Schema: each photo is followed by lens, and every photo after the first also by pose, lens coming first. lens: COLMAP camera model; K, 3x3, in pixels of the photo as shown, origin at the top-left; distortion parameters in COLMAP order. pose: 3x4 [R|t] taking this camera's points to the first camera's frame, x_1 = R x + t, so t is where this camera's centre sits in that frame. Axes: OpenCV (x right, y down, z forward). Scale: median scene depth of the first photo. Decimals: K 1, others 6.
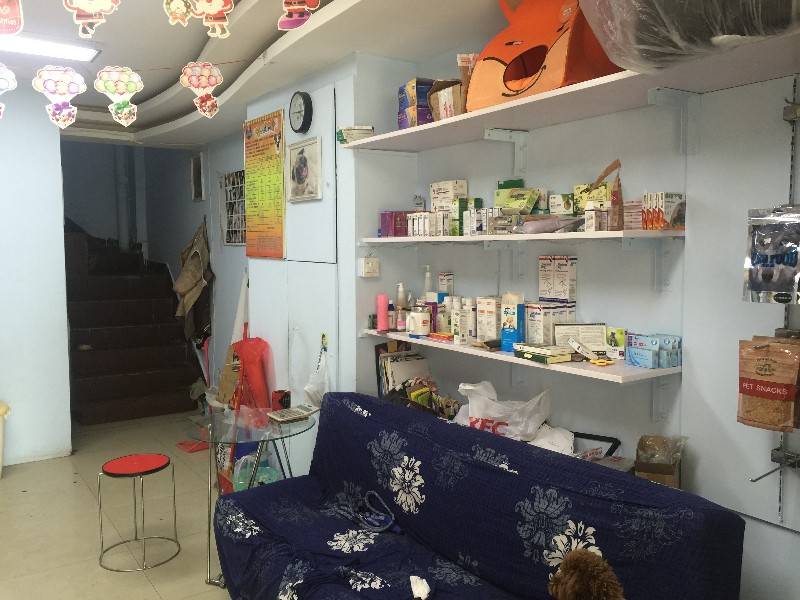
lens RADIAL K [[696.2, 0, 412.6], [0, 696.2, 294.4], [0, 0, 1]] dist [0.061660, -0.070803]
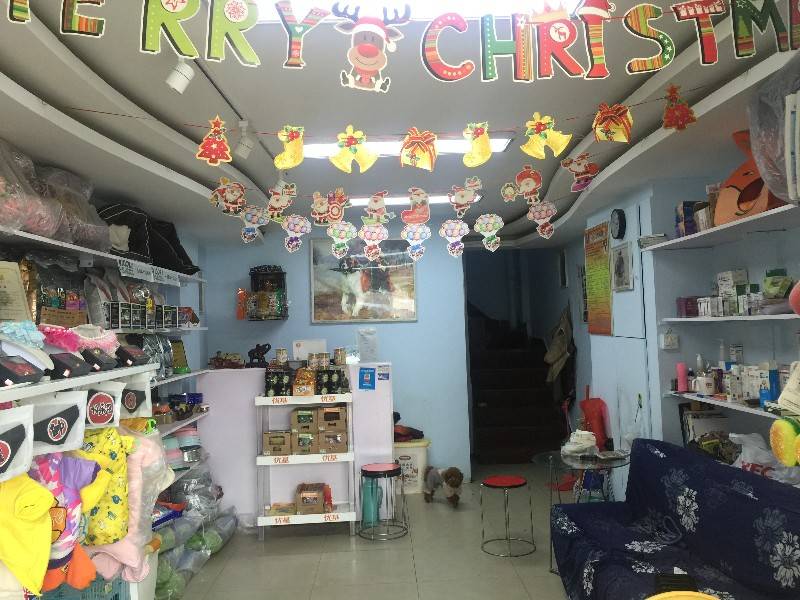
lens RADIAL K [[696.2, 0, 400.9], [0, 696.2, 300.3], [0, 0, 1]] dist [0.061660, -0.070803]
pose [[0.839707, -0.047235, -0.540981, 0.240021], [-0.004616, 0.995553, -0.094090, 0.009785], [0.543020, 0.081505, 0.835755, -0.367156]]
